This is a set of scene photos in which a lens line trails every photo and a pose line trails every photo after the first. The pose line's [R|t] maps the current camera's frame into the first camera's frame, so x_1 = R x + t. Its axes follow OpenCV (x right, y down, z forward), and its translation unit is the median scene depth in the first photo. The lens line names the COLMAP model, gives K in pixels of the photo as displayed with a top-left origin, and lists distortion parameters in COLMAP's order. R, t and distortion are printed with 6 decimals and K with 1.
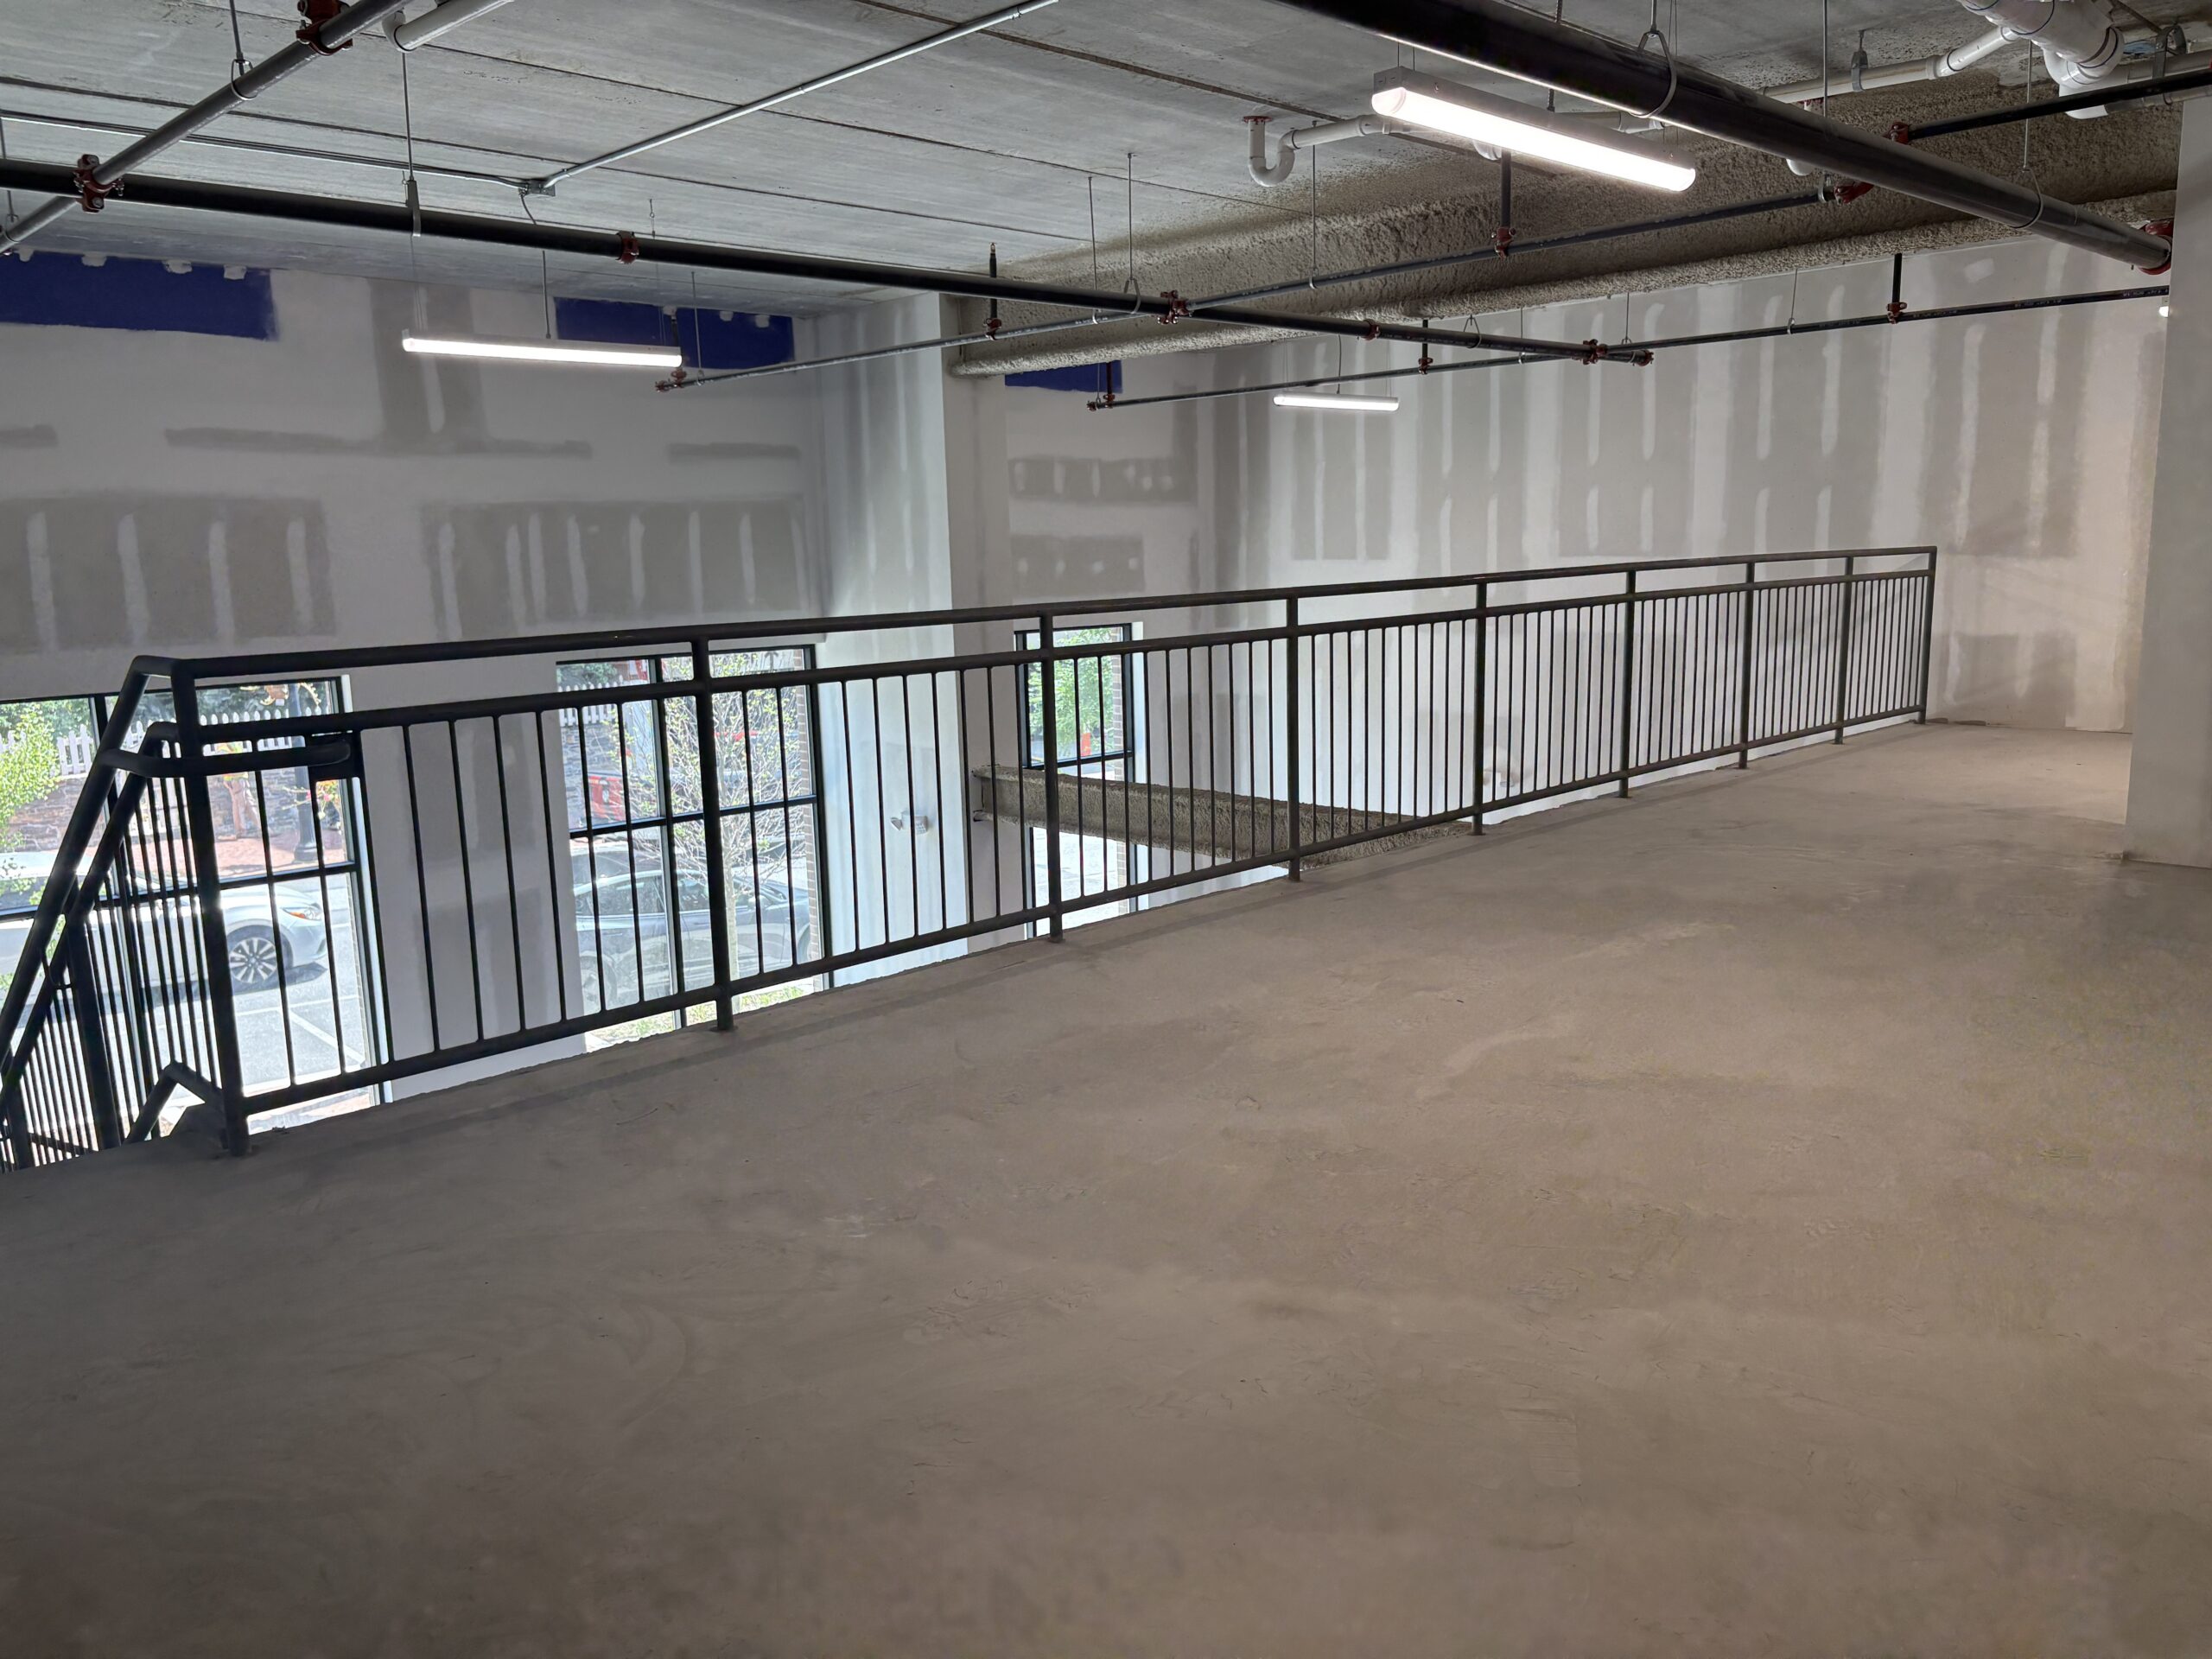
lens RADIAL K [[1673.9, 0, 1110.1], [0, 1673.9, 825.0], [0, 0, 1]] dist [0.067253, -0.074068]
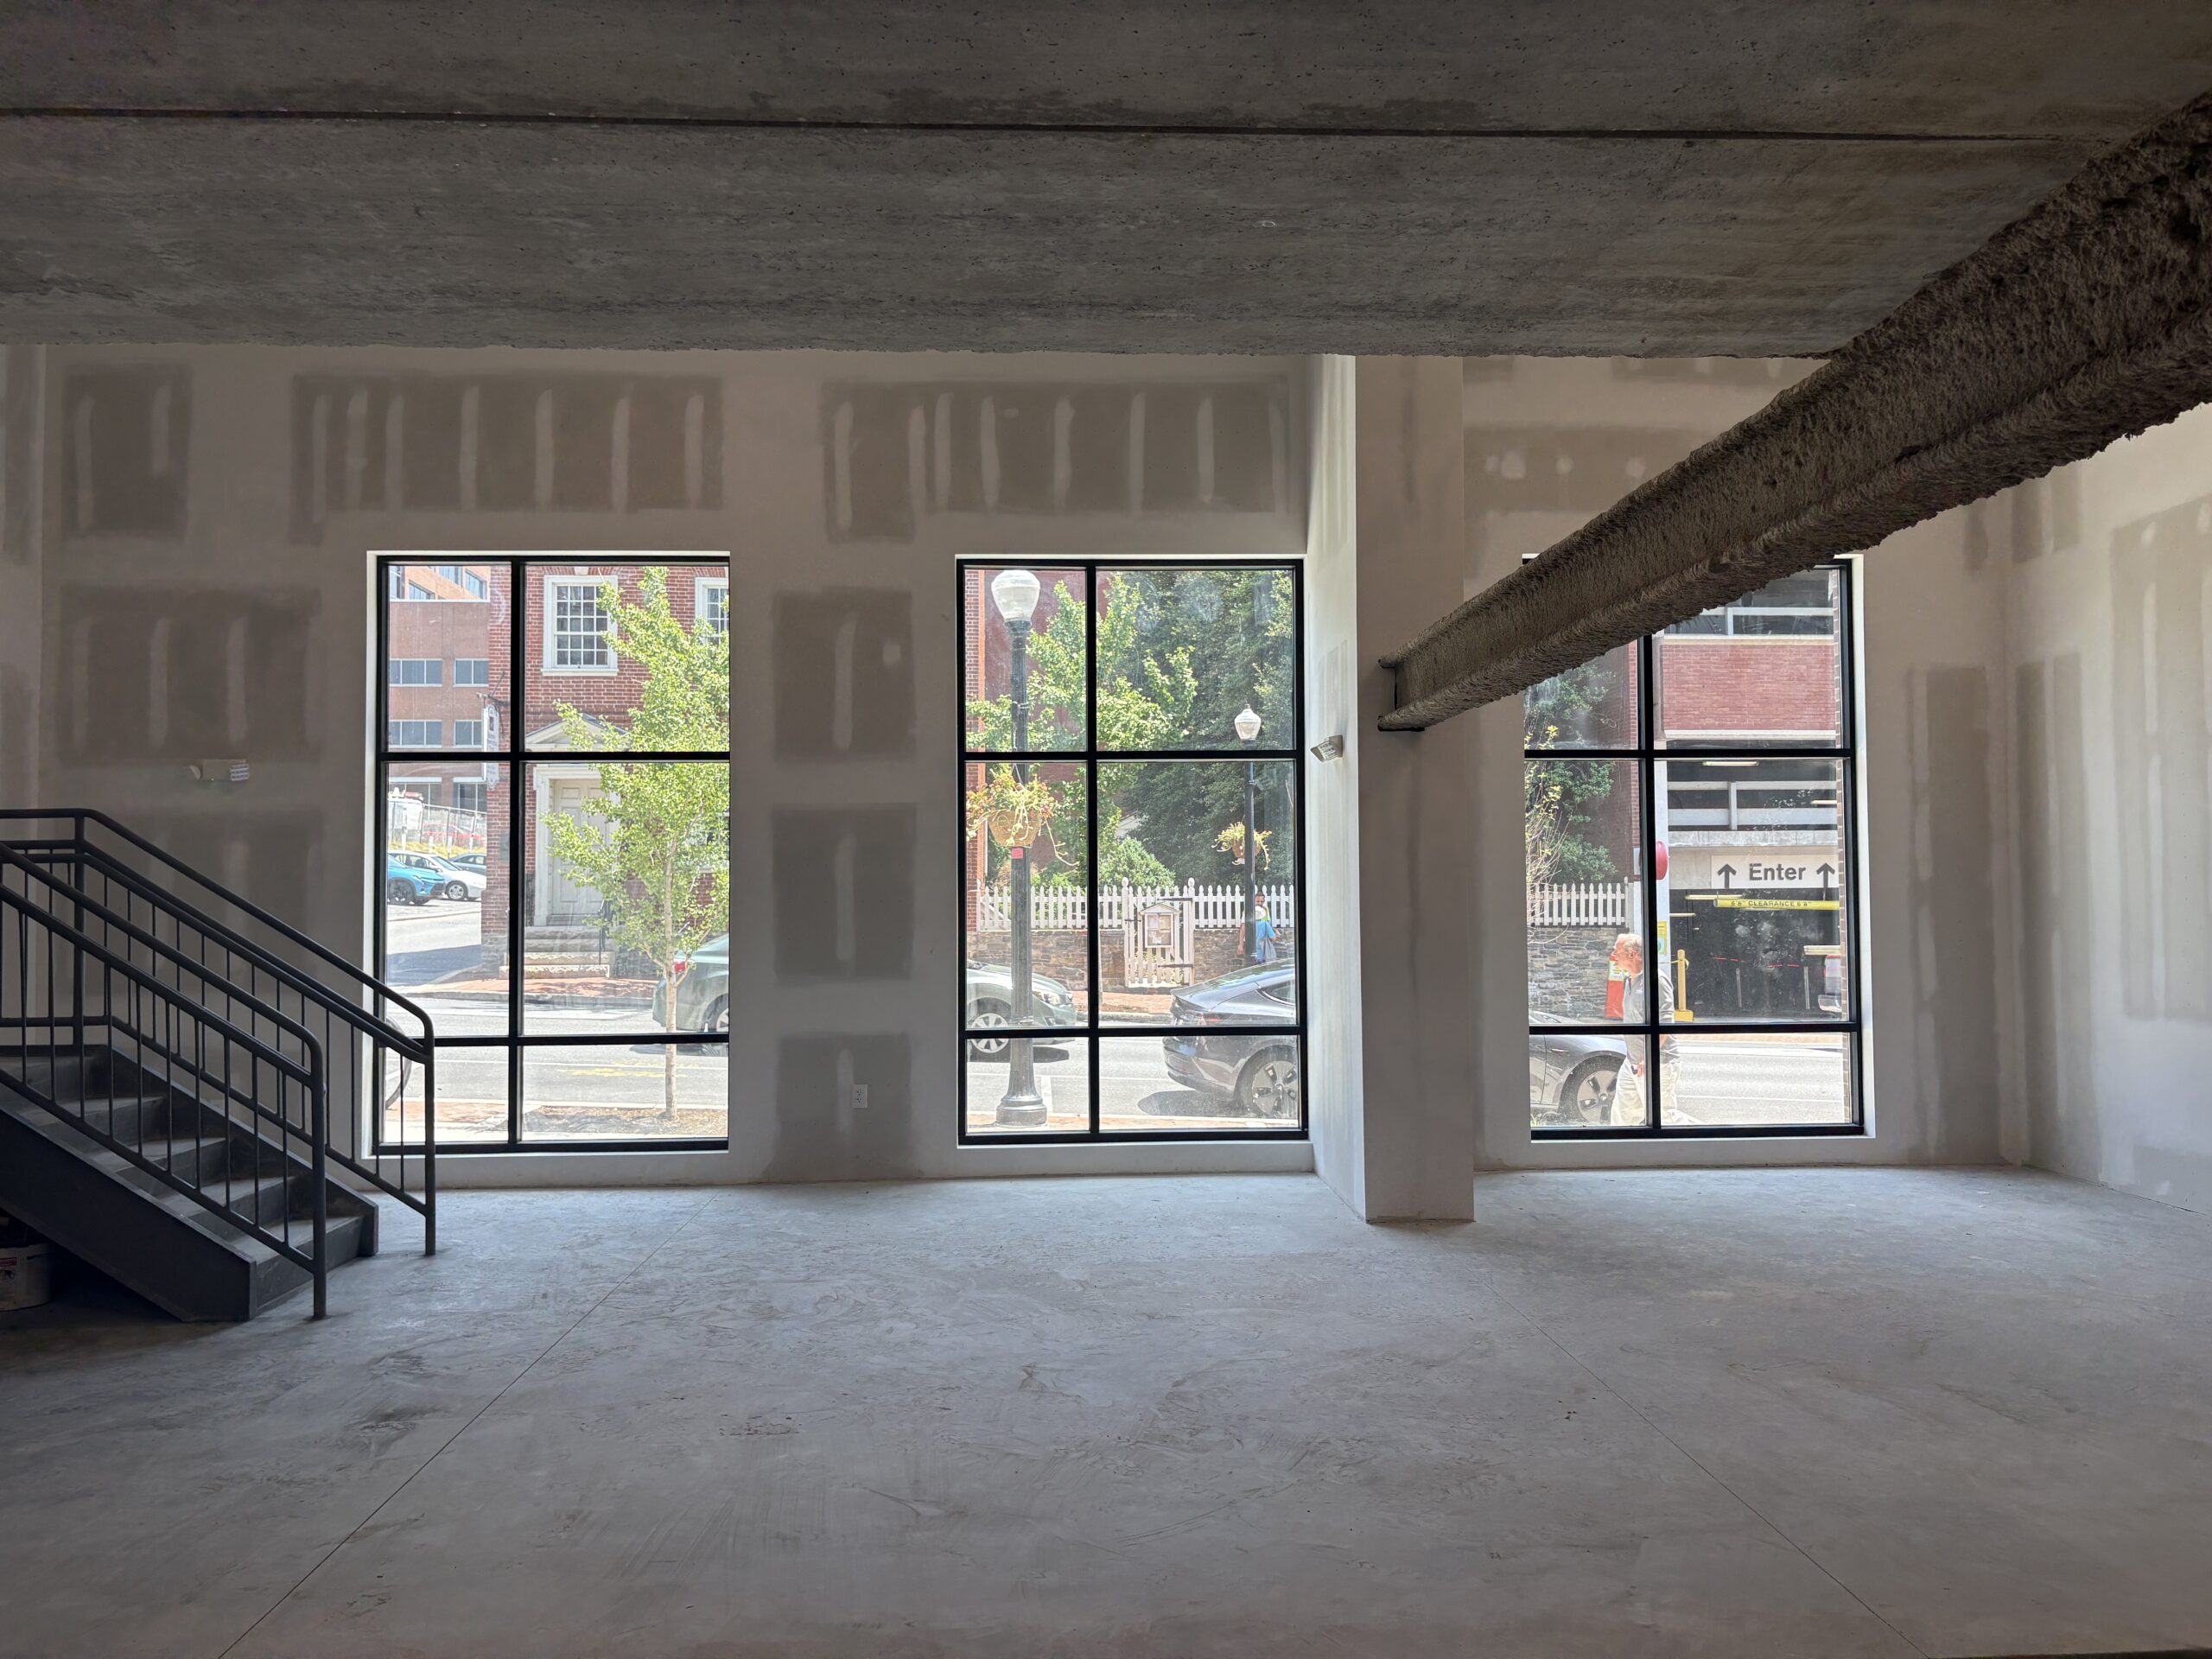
lens RADIAL K [[1673.9, 0, 1110.1], [0, 1673.9, 825.0], [0, 0, 1]] dist [0.067253, -0.074068]
pose [[0.749332, -0.006722, -0.662160, 0.300181], [-0.120884, 0.981757, -0.146764, 0.153128], [0.651067, 0.190020, 0.734850, 0.383490]]
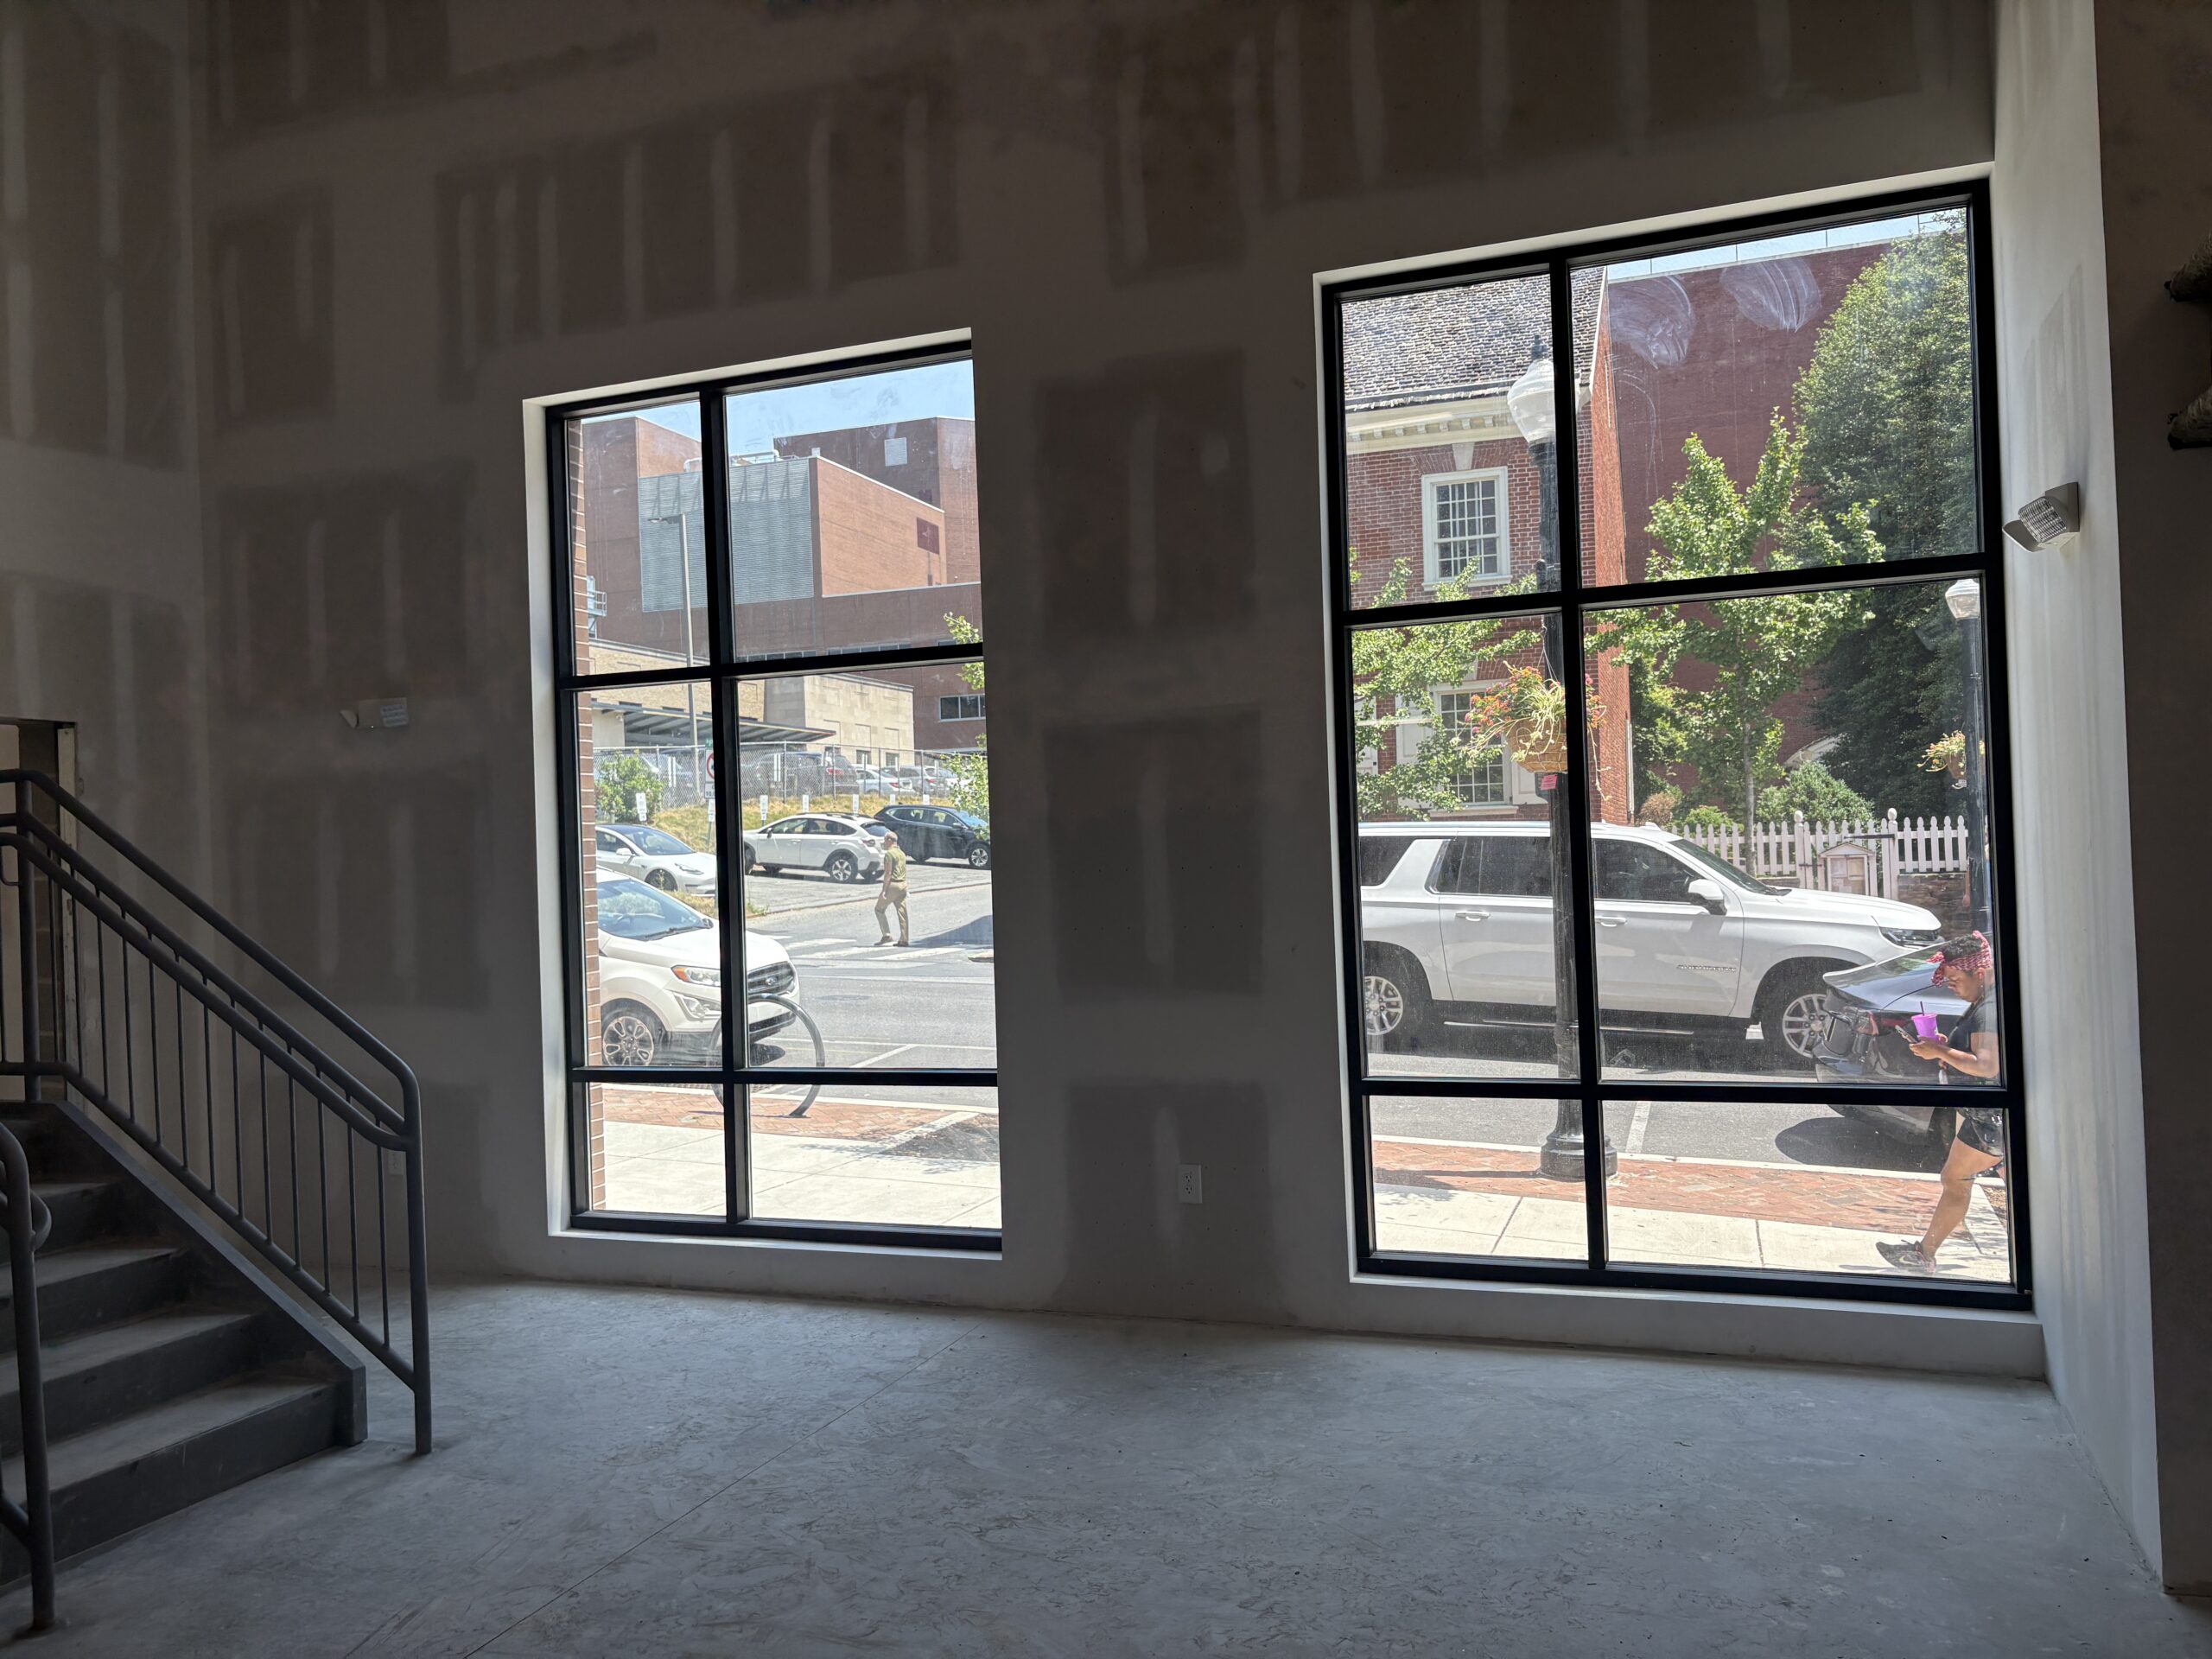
lens RADIAL K [[1671.0, 0, 1093.2], [0, 1671.0, 836.4], [0, 0, 1]] dist [0.060451, -0.069071]
pose [[0.421960, 0.000812, -0.906614, 0.112080], [-0.124383, 0.990595, -0.057003, 0.107135], [0.898042, 0.136821, 0.418092, 0.676117]]
